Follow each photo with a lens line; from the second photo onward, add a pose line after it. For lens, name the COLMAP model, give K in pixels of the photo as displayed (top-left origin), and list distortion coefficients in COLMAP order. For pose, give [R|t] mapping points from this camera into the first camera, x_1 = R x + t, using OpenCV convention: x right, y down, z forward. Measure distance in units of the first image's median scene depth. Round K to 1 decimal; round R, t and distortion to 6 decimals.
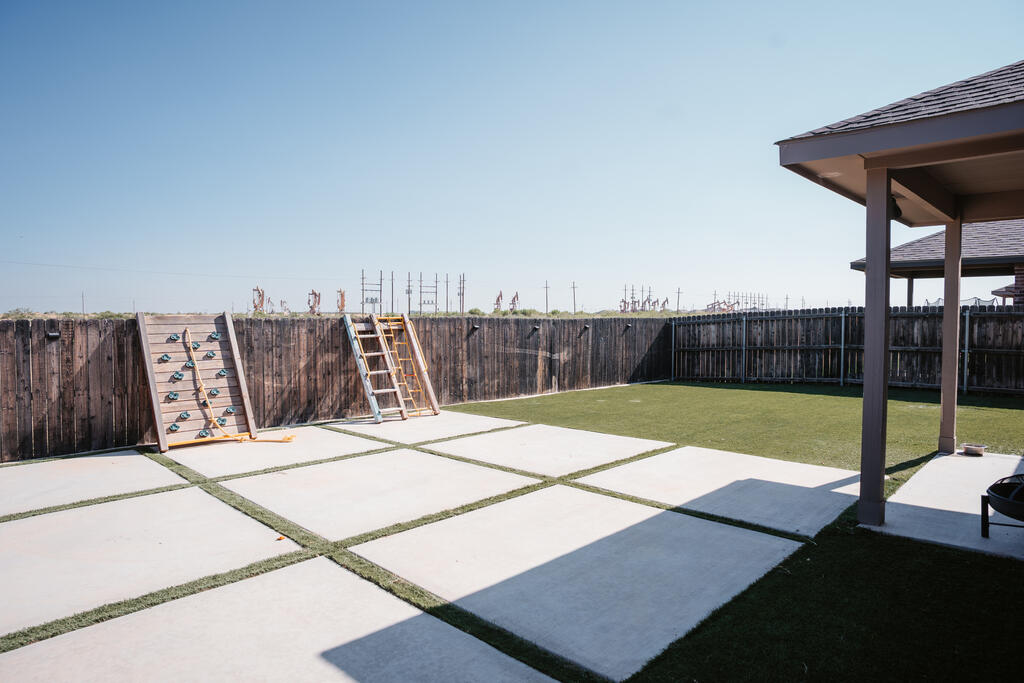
lens RADIAL K [[609.8, 0, 512.0], [0, 609.8, 340.1], [0, 0, 1]] dist [-0.081583, 0.024292]
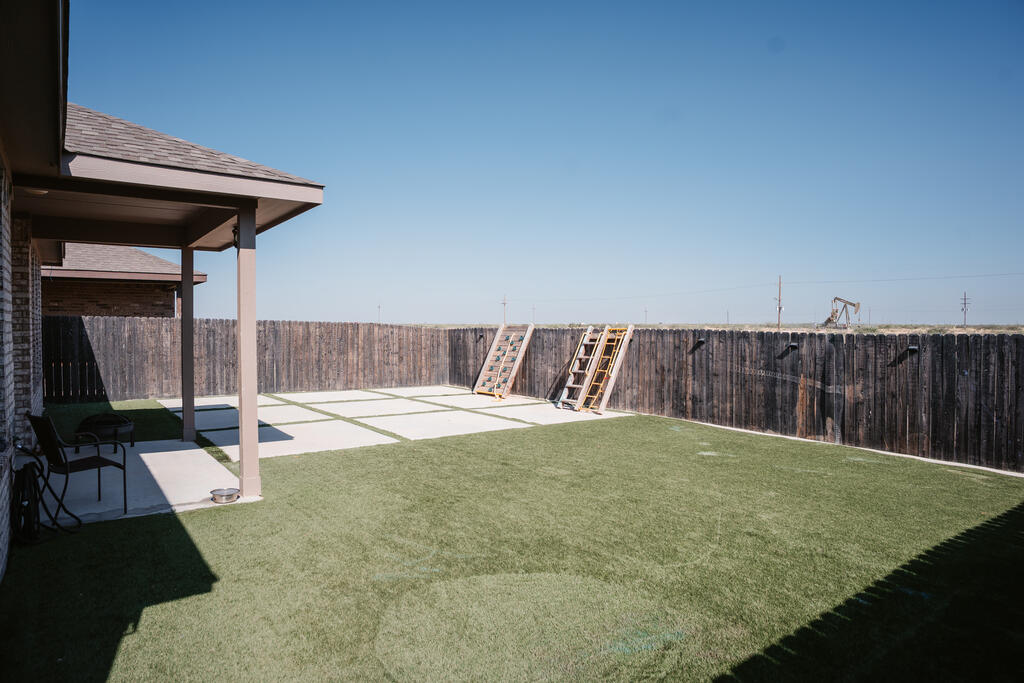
lens RADIAL K [[609.8, 0, 511.7], [0, 609.8, 336.6], [0, 0, 1]] dist [-0.081583, 0.024292]
pose [[-0.122925, 0.011092, -0.992354, 0.839070], [-0.051274, 0.998531, 0.017513, -0.027122], [0.991091, 0.053035, -0.122176, 0.795589]]
